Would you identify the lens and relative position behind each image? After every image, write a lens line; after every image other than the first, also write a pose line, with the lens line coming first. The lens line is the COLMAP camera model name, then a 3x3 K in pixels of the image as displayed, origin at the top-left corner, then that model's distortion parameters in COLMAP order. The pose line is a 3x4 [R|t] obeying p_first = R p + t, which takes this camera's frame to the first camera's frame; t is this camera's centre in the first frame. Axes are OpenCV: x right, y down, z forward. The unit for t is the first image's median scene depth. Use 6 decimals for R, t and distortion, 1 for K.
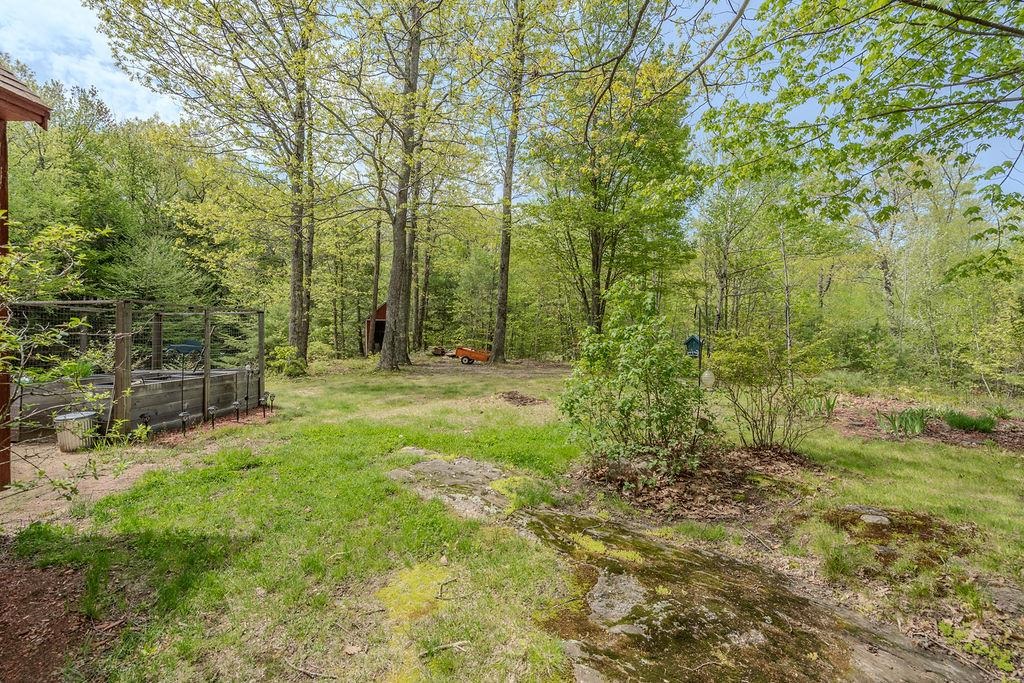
lens RADIAL K [[460.9, 0, 512.0], [0, 460.9, 341.5], [0, 0, 1]] dist [-0.001111, 0.000360]
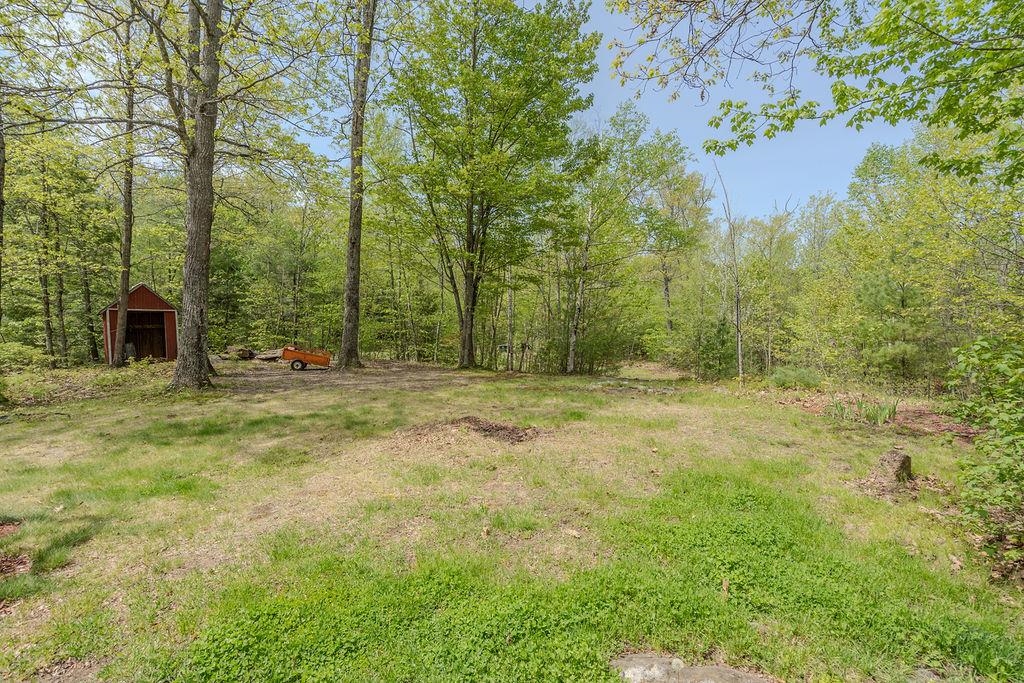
lens RADIAL K [[460.9, 0, 512.0], [0, 460.9, 341.5], [0, 0, 1]] dist [-0.001111, 0.000360]
pose [[0.901143, -0.016780, 0.433197, -0.095228], [0.011193, 0.999818, 0.015446, -0.003797], [-0.433377, -0.009070, 0.901167, 0.164438]]
